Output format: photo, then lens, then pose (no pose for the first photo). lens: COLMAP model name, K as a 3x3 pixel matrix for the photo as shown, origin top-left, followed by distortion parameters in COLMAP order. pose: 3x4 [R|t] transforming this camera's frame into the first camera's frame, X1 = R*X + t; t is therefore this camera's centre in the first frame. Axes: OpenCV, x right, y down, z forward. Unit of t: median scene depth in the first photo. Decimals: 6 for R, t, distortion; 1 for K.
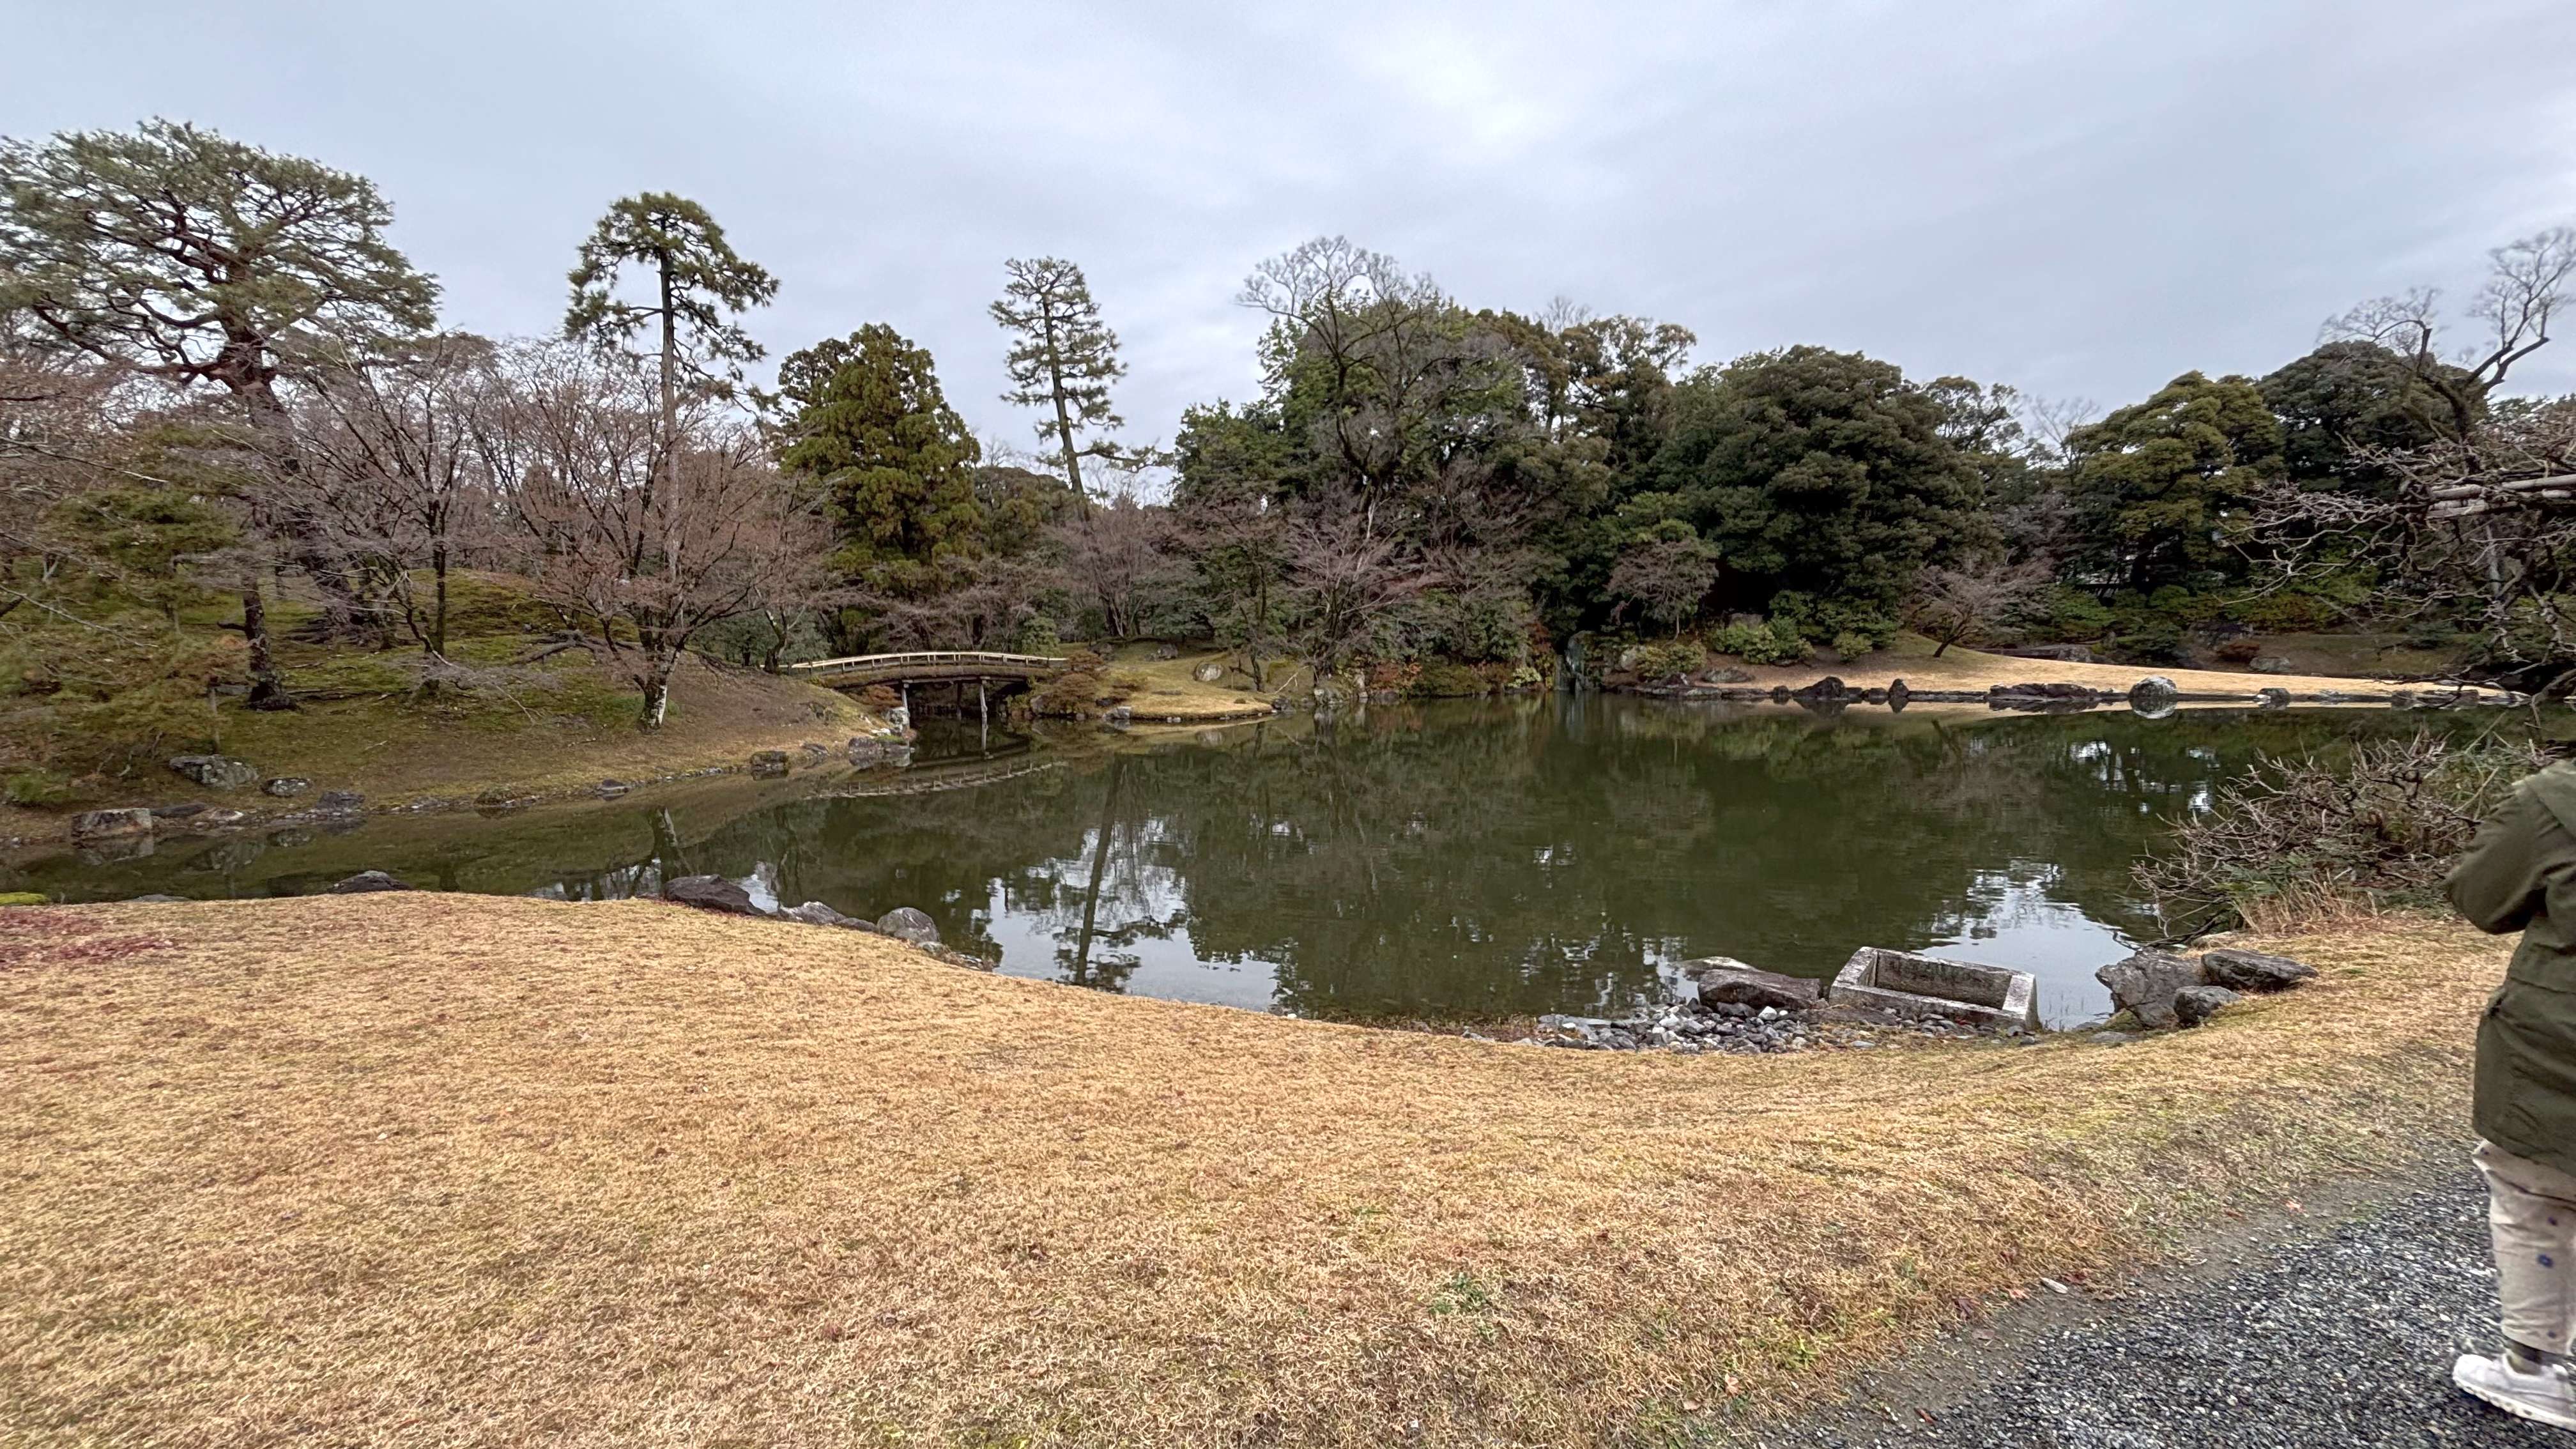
lens RADIAL K [[1037.0, 0, 1285.6], [0, 1037.0, 722.5], [0, 0, 1]] dist [-0.004221, 0.001194]
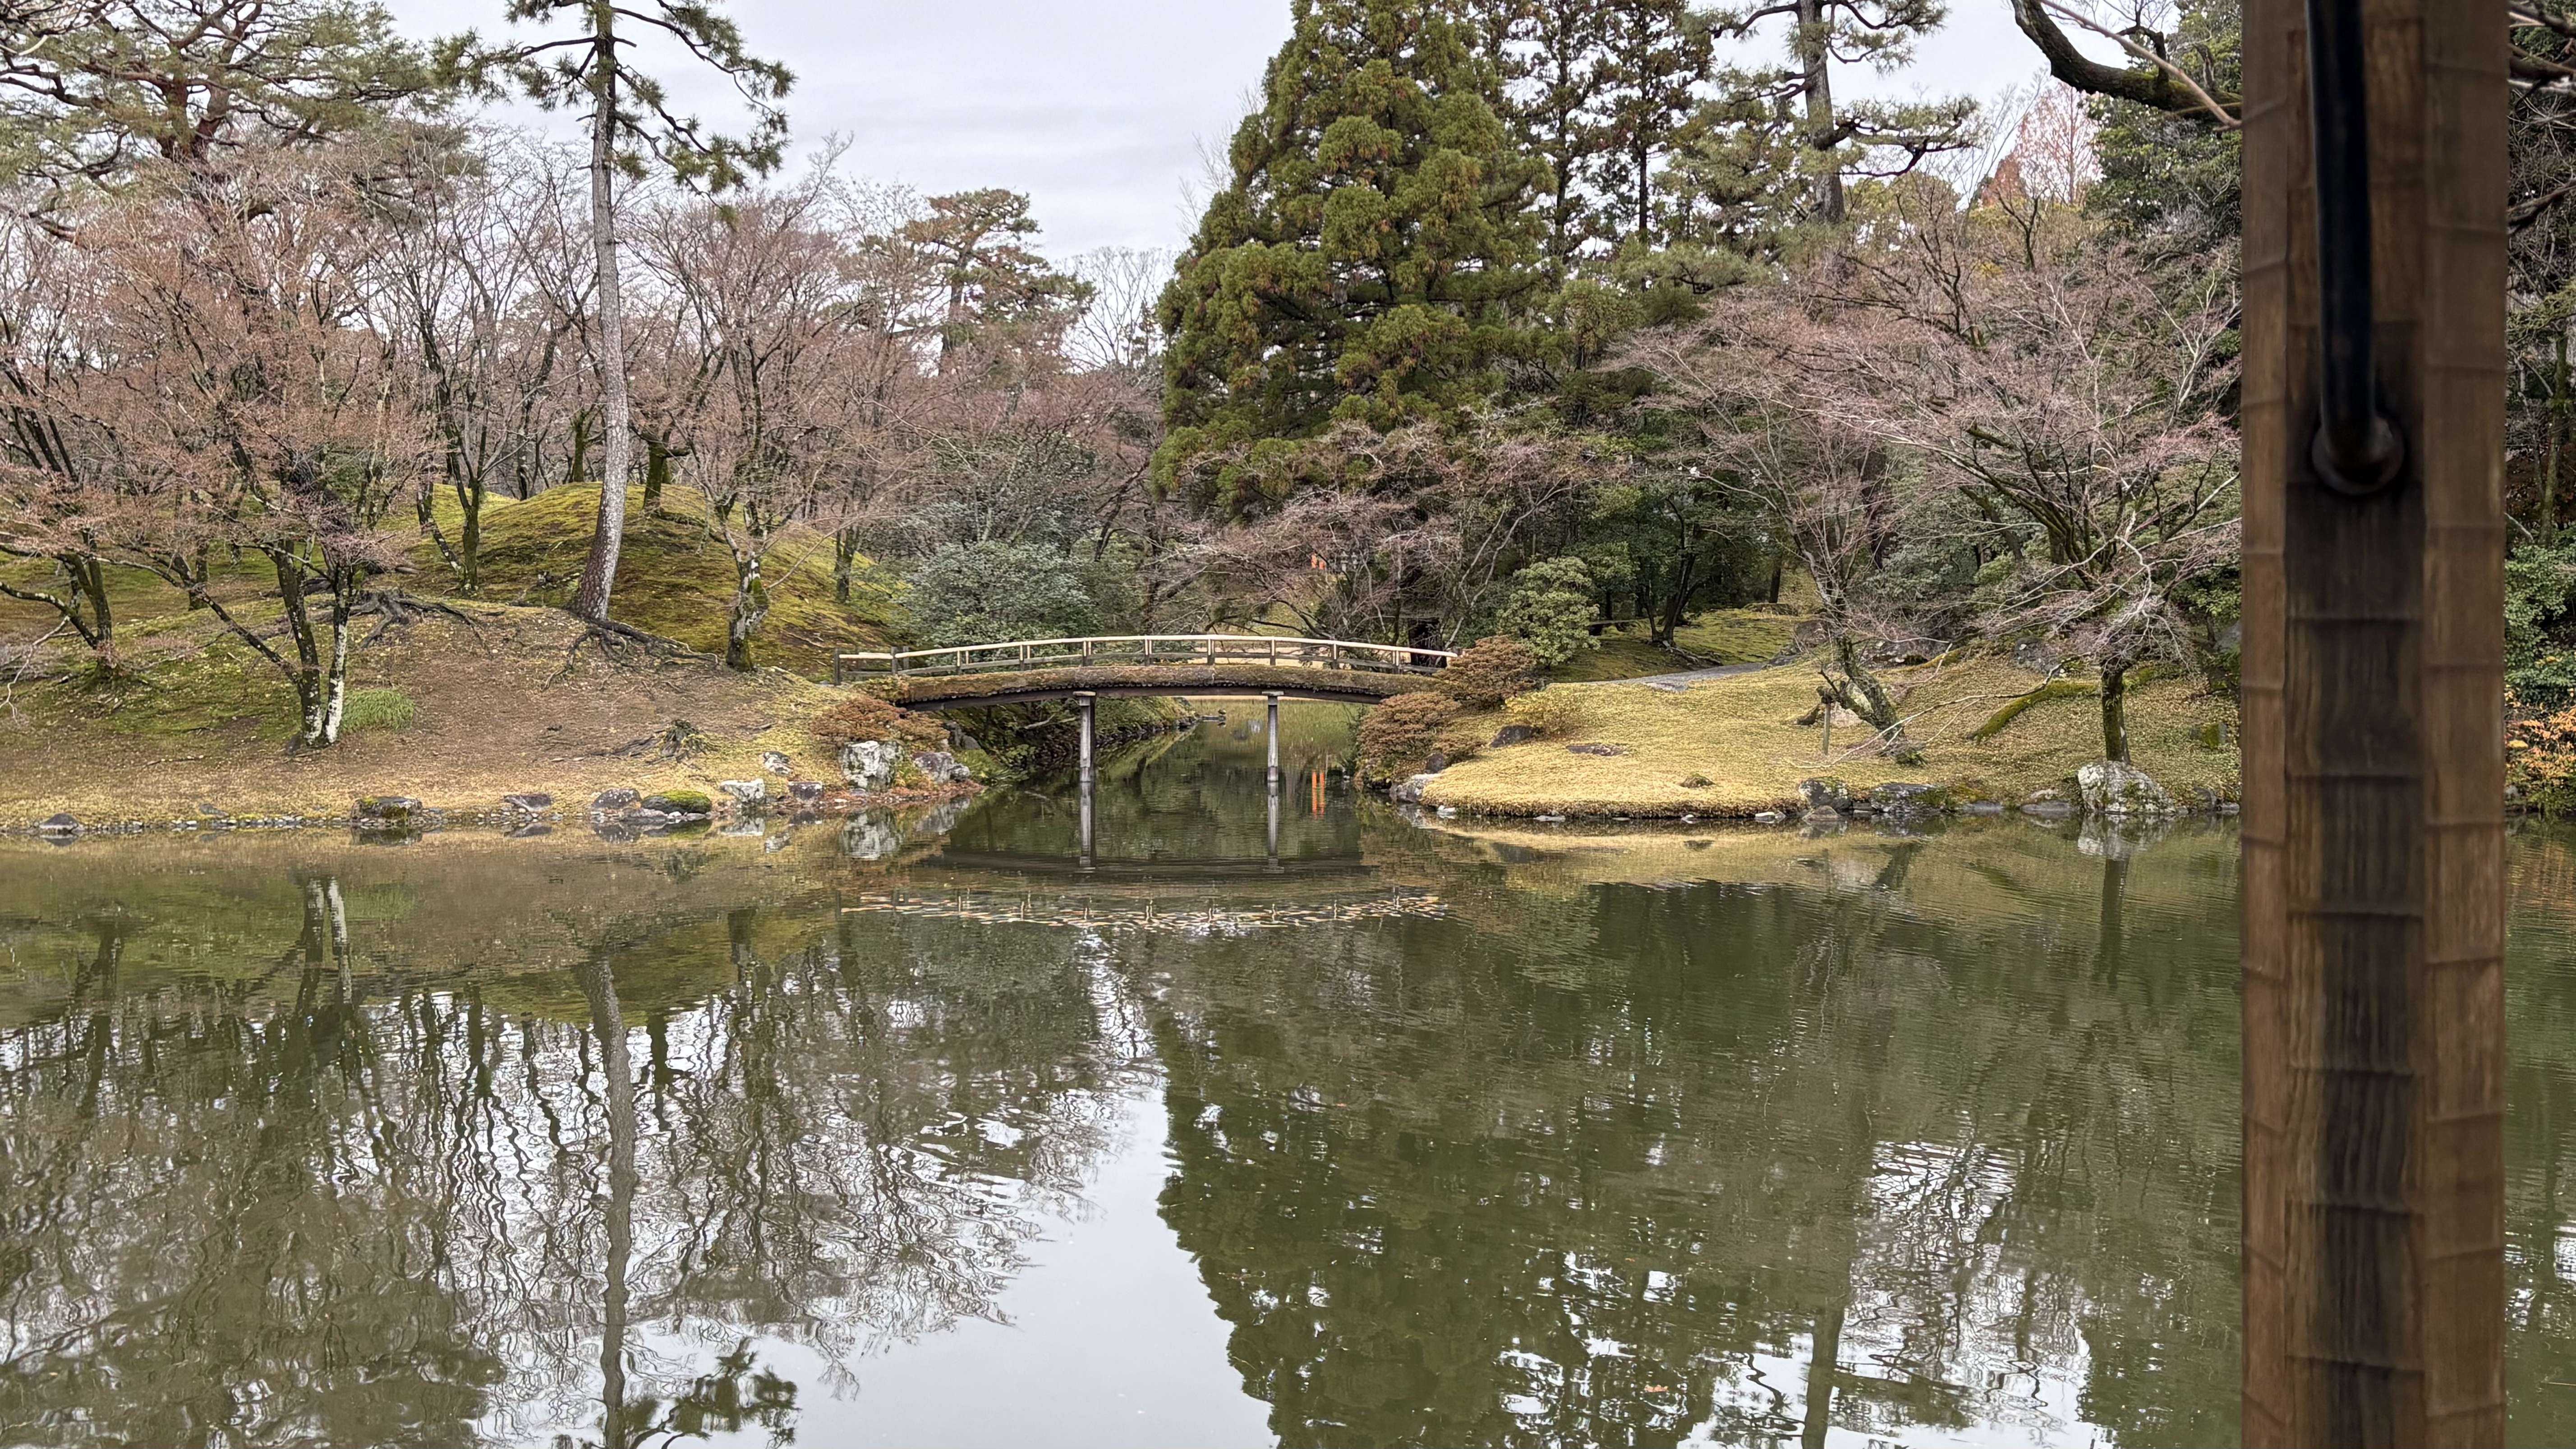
lens RADIAL K [[2825.2, 0, 1378.3], [0, 2825.2, 692.2], [0, 0, 1]] dist [0.073300, 0.000000]
pose [[0.642190, 0.036417, -0.765680, 0.732290], [-0.073707, 0.997176, -0.014392, -0.032316], [0.762994, 0.065679, 0.643061, 0.262738]]
